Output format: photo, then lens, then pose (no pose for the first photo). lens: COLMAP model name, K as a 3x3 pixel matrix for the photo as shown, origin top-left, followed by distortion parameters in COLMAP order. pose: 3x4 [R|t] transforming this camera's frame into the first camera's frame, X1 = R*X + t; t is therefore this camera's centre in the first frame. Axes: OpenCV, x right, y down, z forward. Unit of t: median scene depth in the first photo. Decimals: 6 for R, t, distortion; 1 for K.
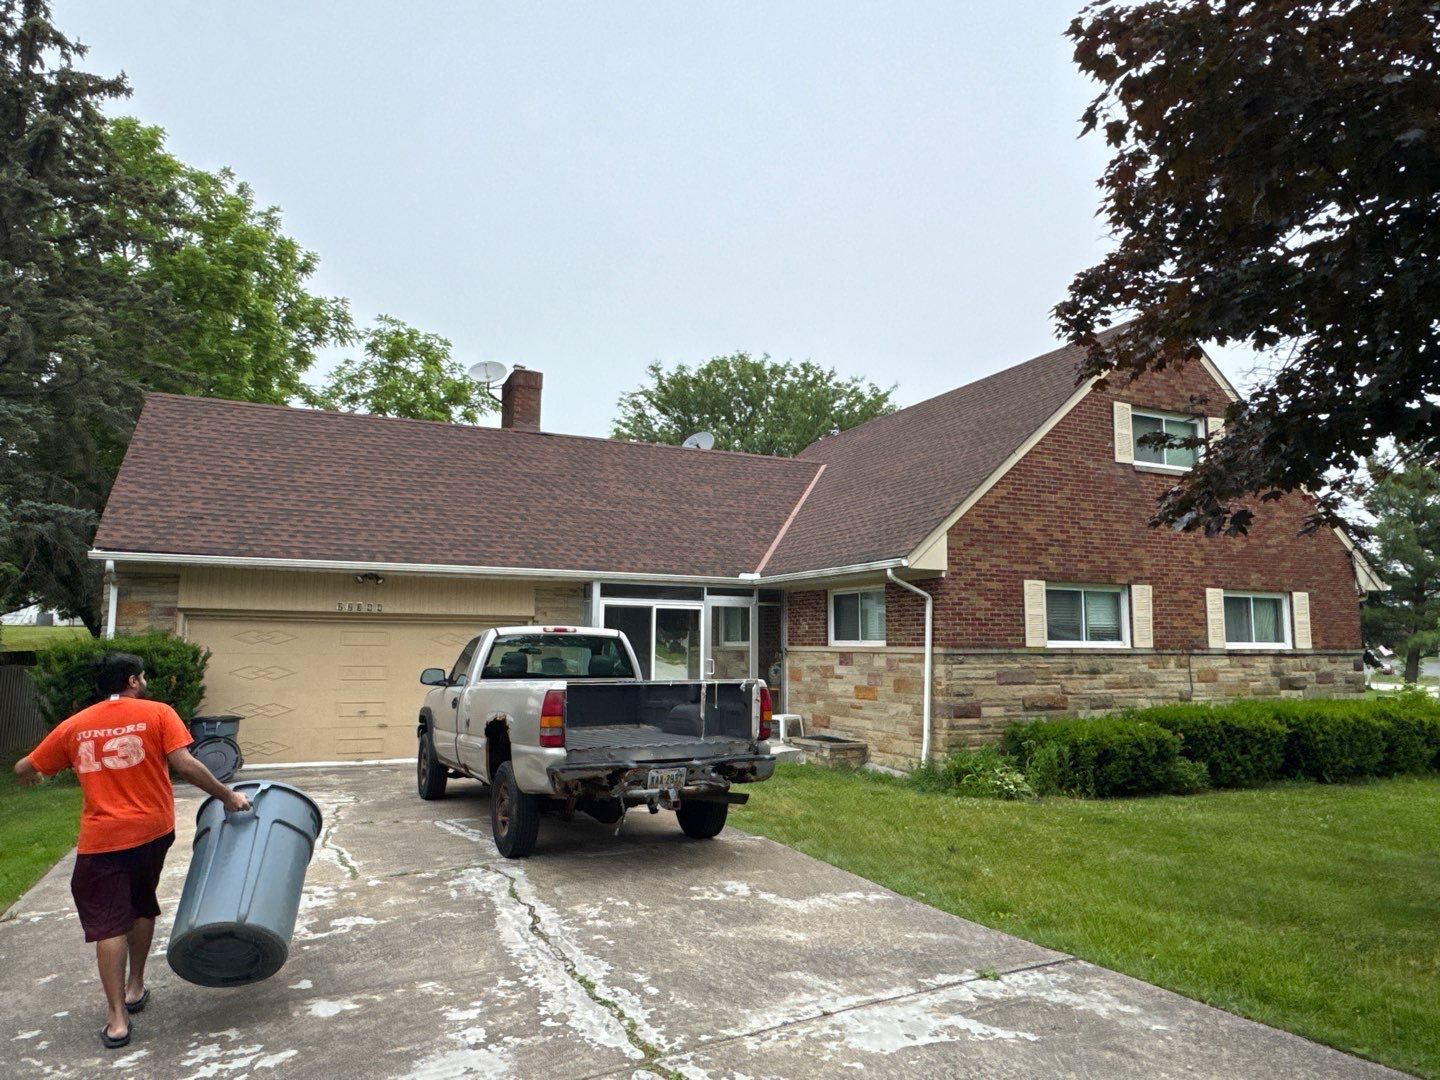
lens RADIAL K [[916.9, 0, 720.0], [0, 916.9, 540.0], [0, 0, 1]] dist [-0.003032, 0.002220]
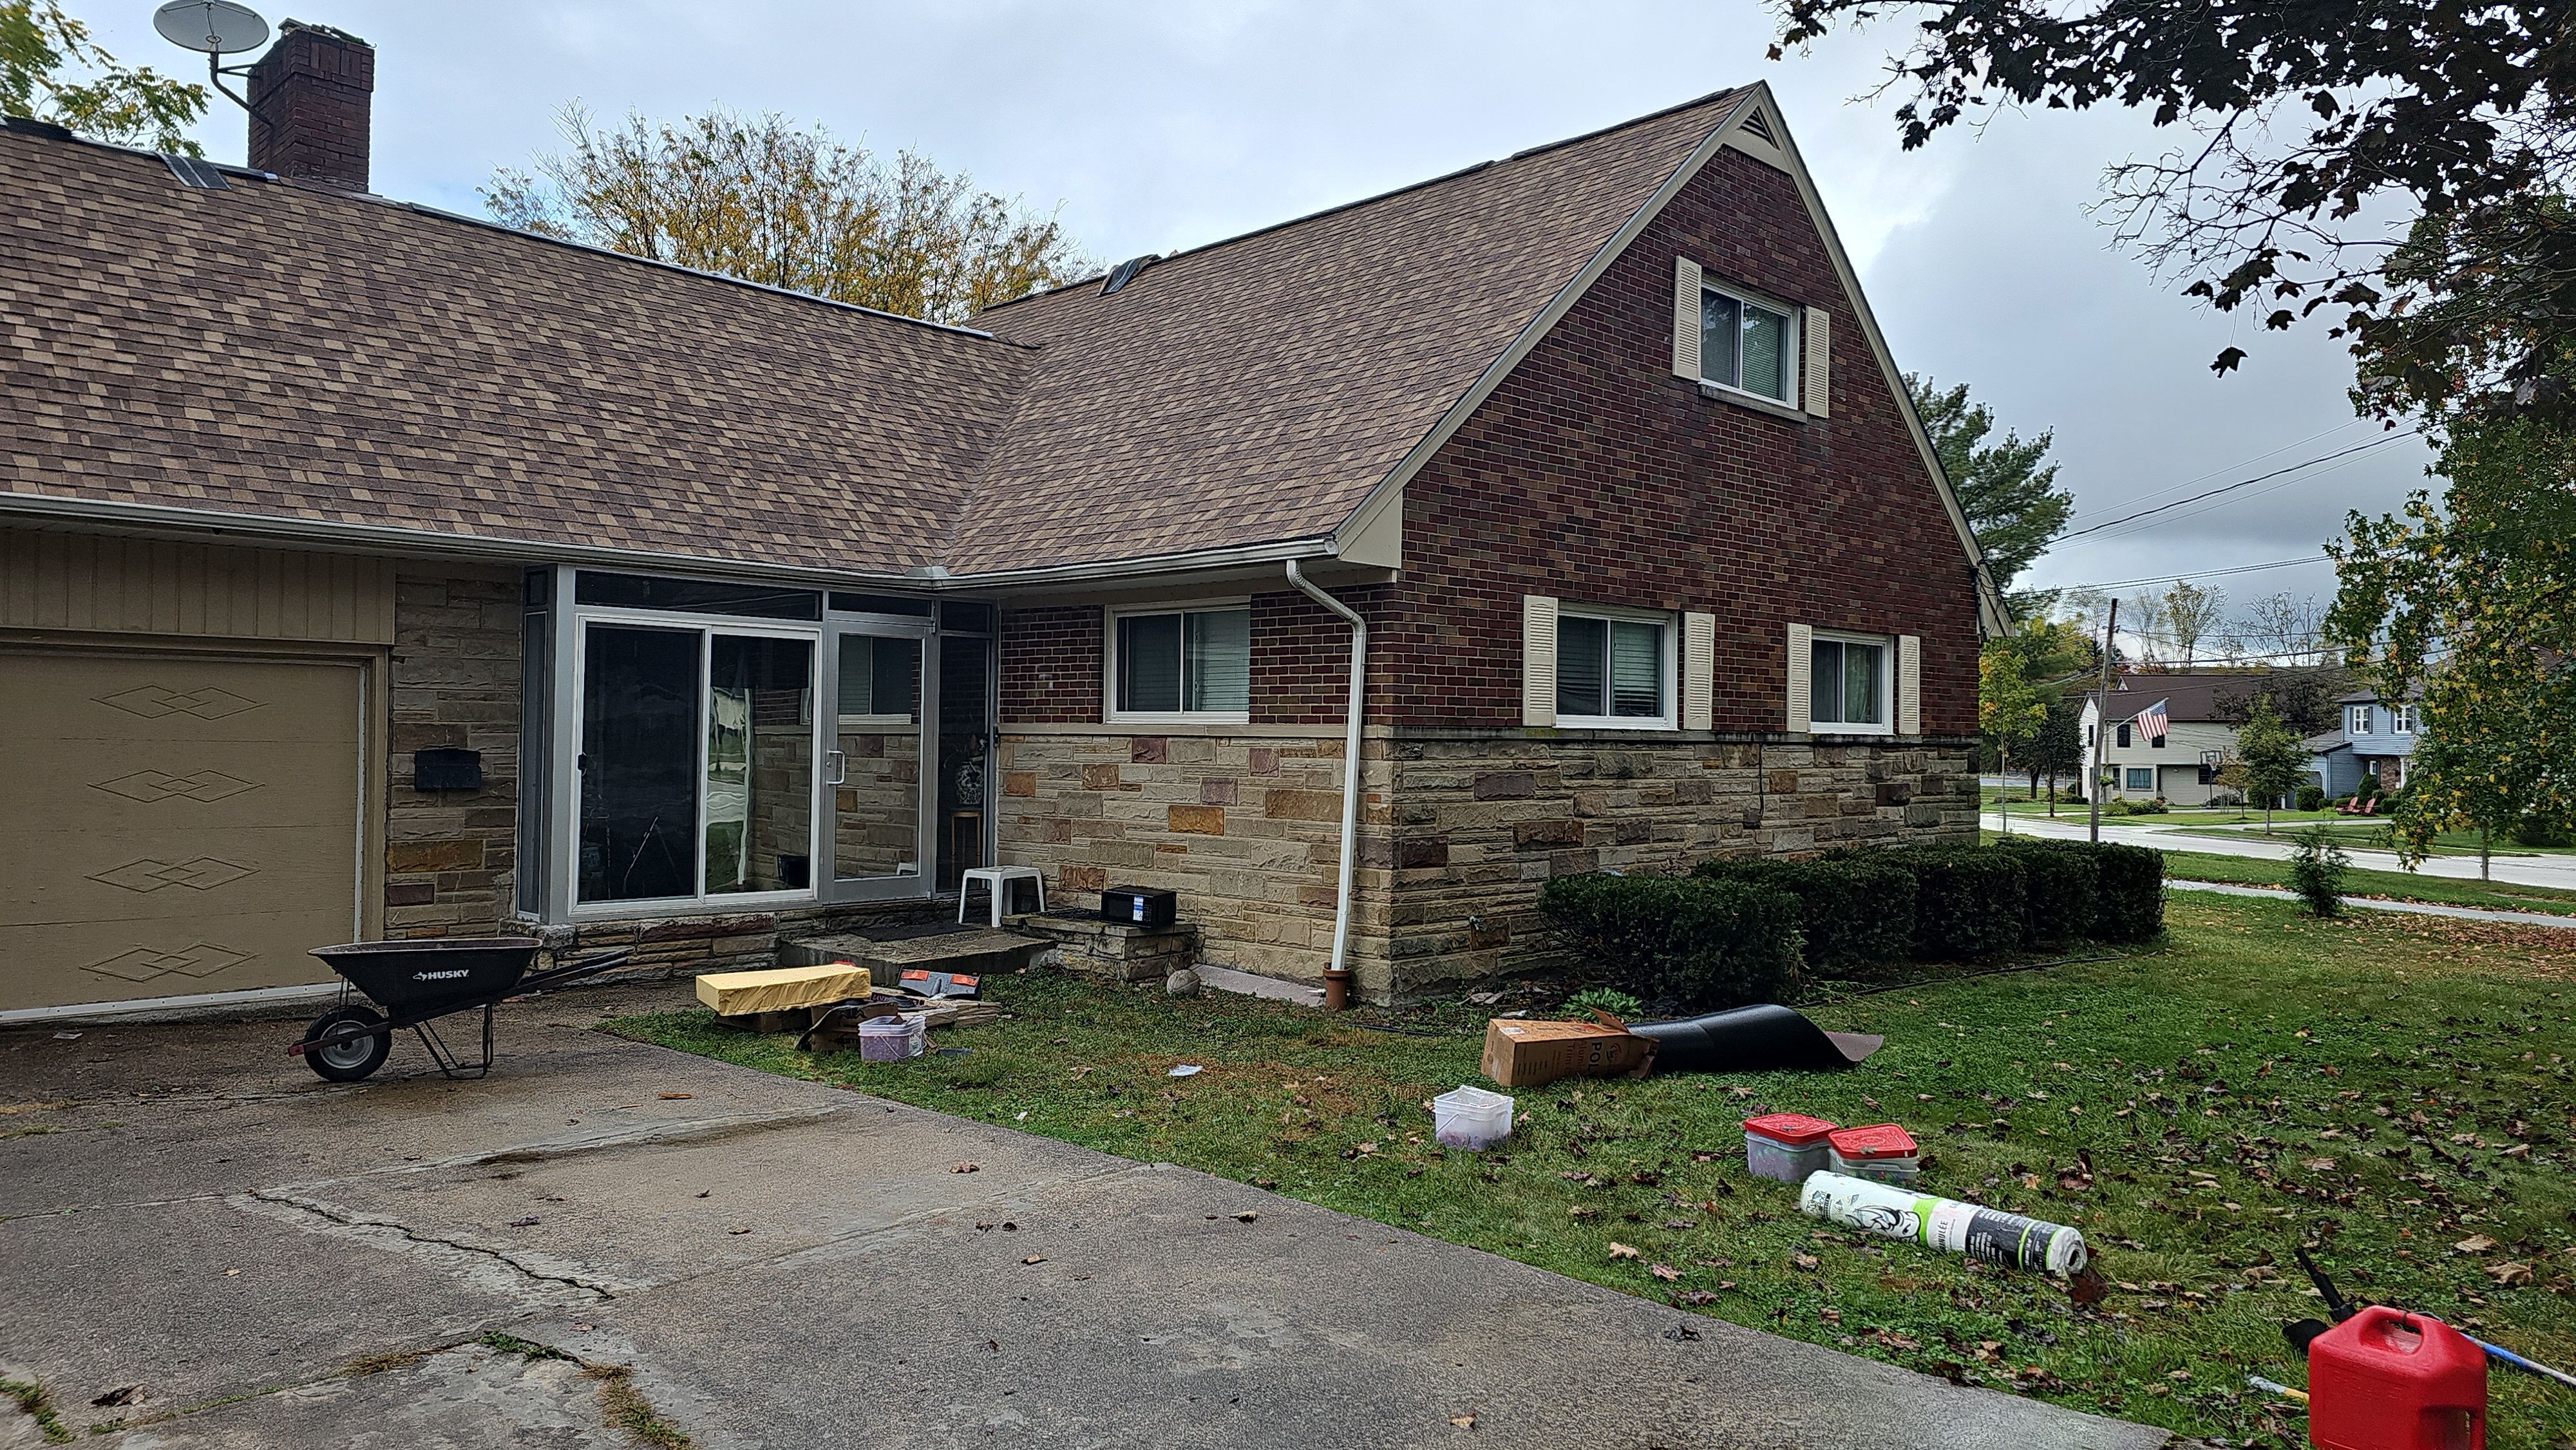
lens RADIAL K [[1694.3, 0, 1301.1], [0, 1694.3, 688.7], [0, 0, 1]] dist [0.092782, -0.088117]
pose [[0.931477, 0.014865, 0.363497, -0.117657], [-0.047392, 0.995609, 0.080728, 0.024290], [-0.360701, -0.092423, 0.928091, 0.162258]]
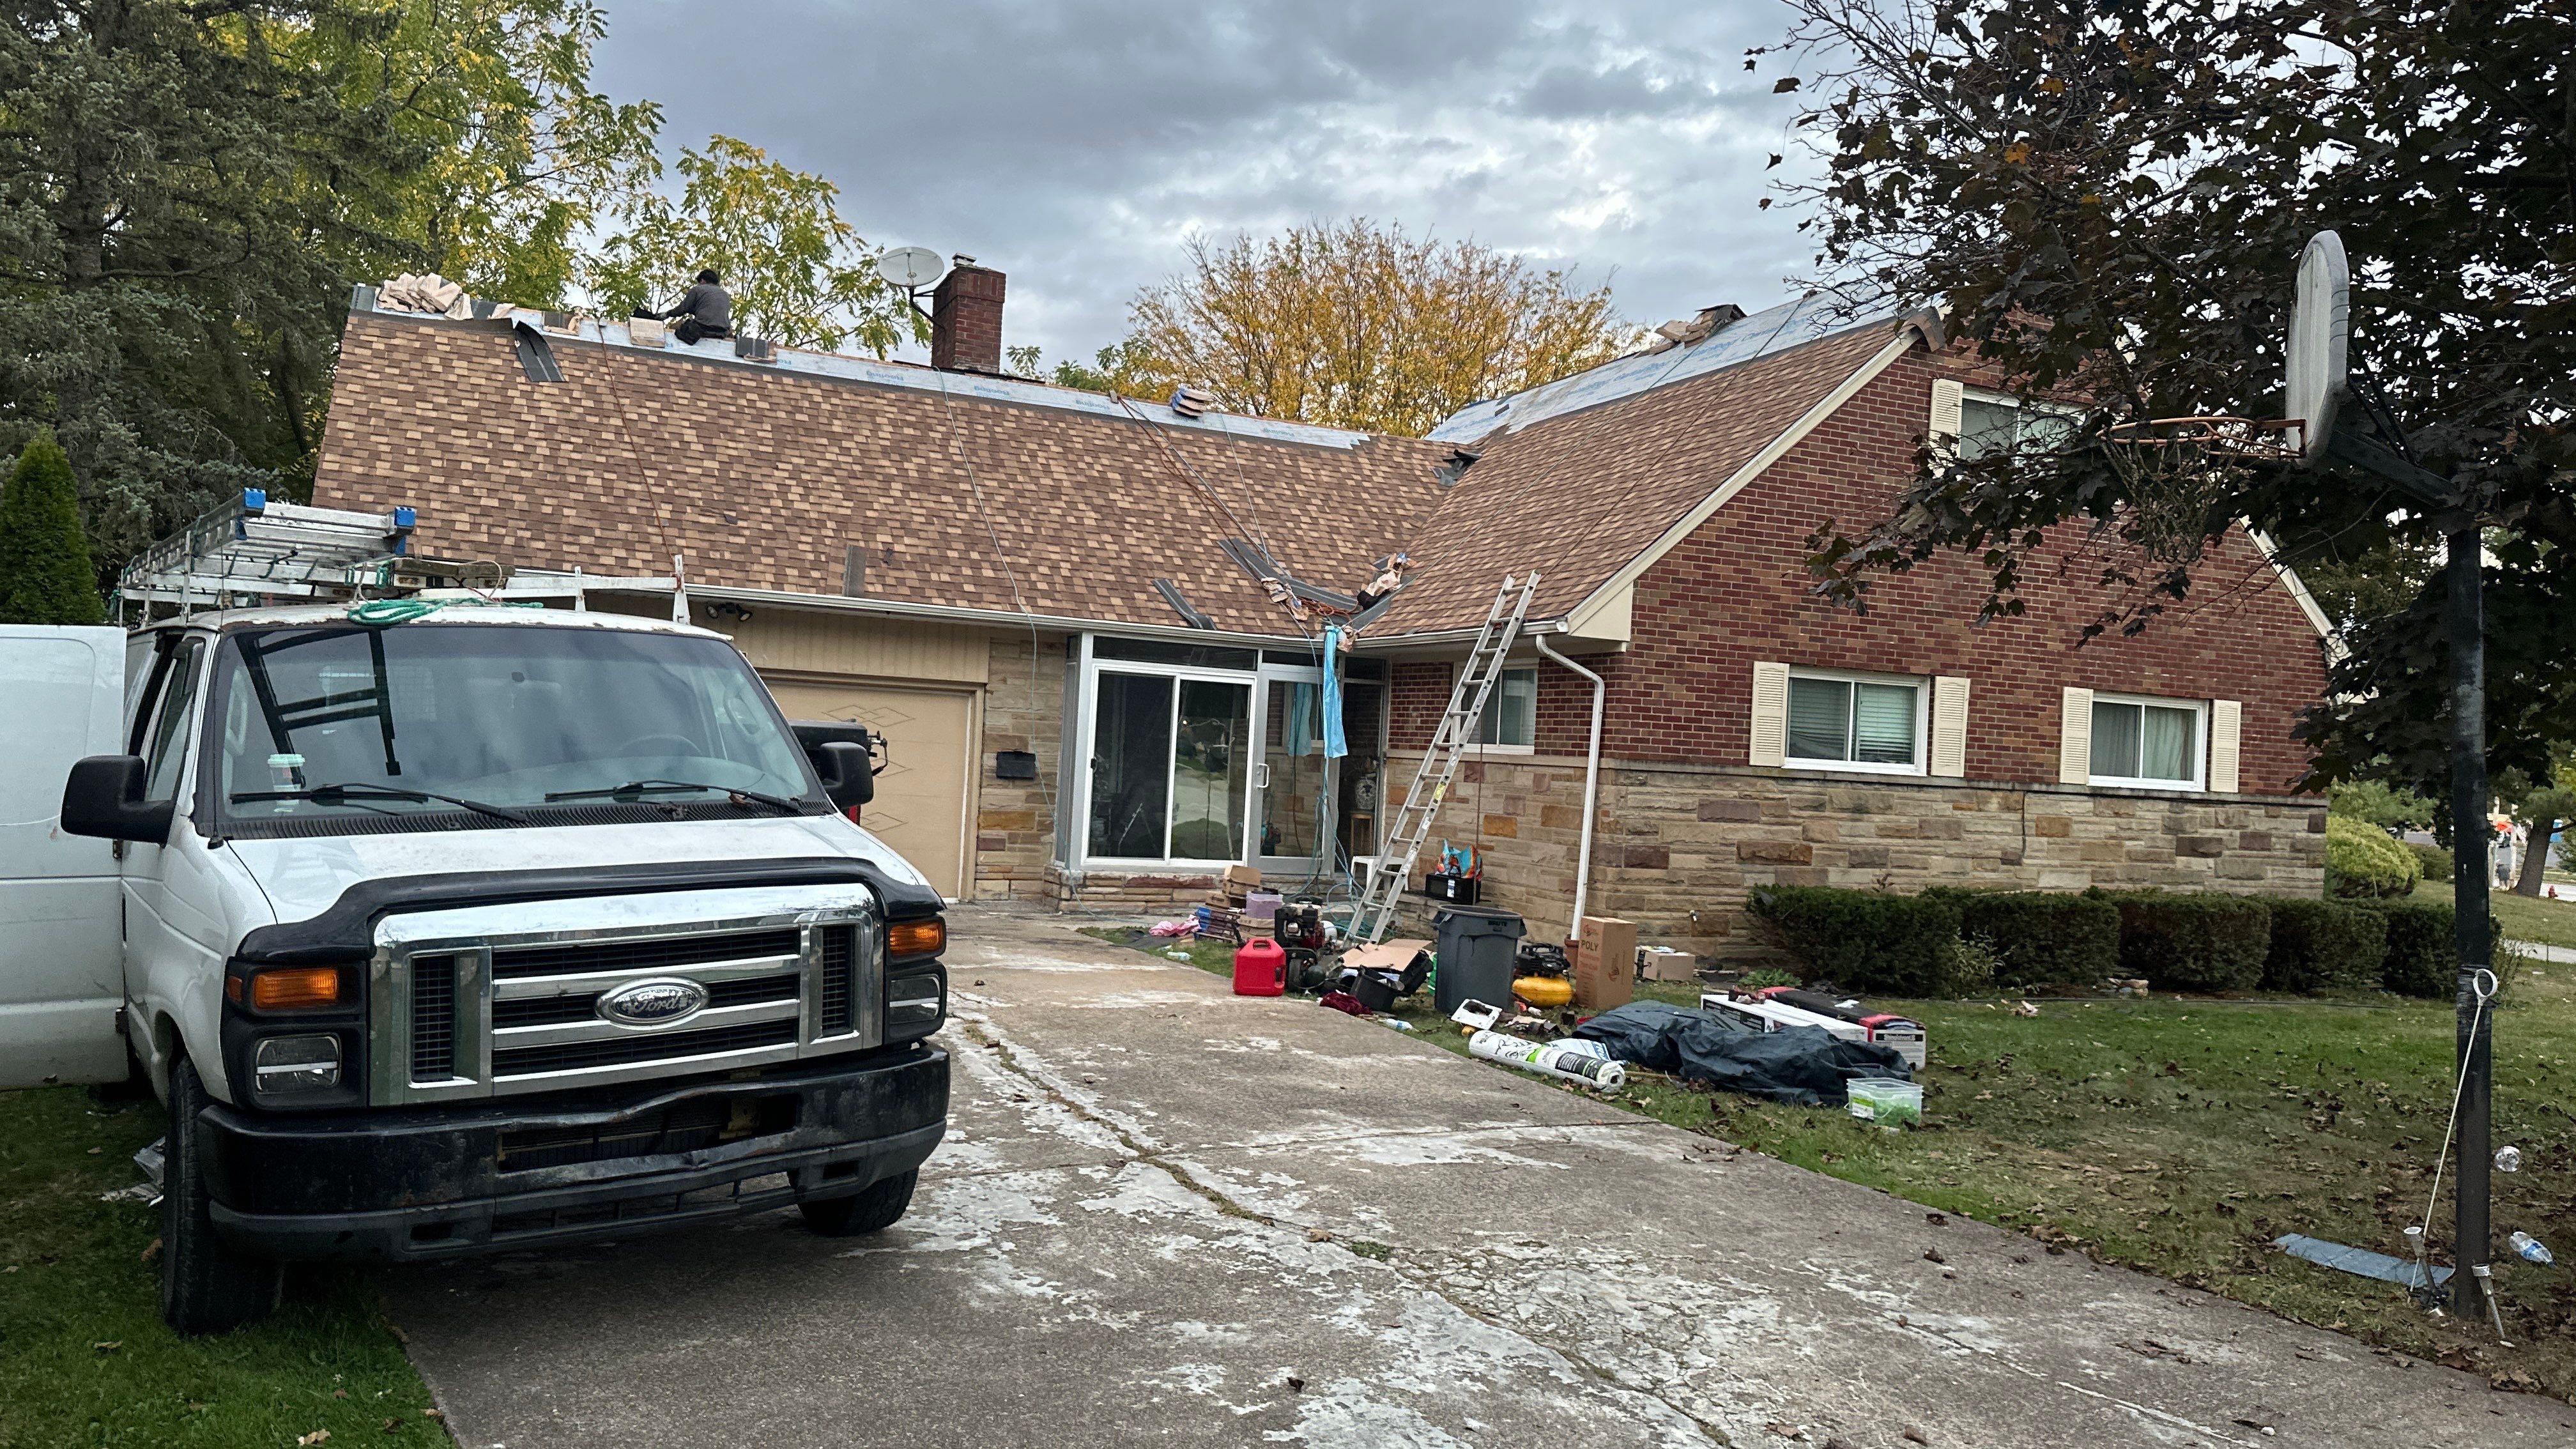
lens RADIAL K [[1769.2, 0, 1288.2], [0, 1769.2, 714.5], [0, 0, 1]] dist [0.175453, -0.358959]
pose [[0.998893, 0.045731, -0.010977, 0.021198], [-0.044545, 0.994846, 0.091094, -0.017664], [0.015086, -0.090504, 0.995782, -0.238729]]
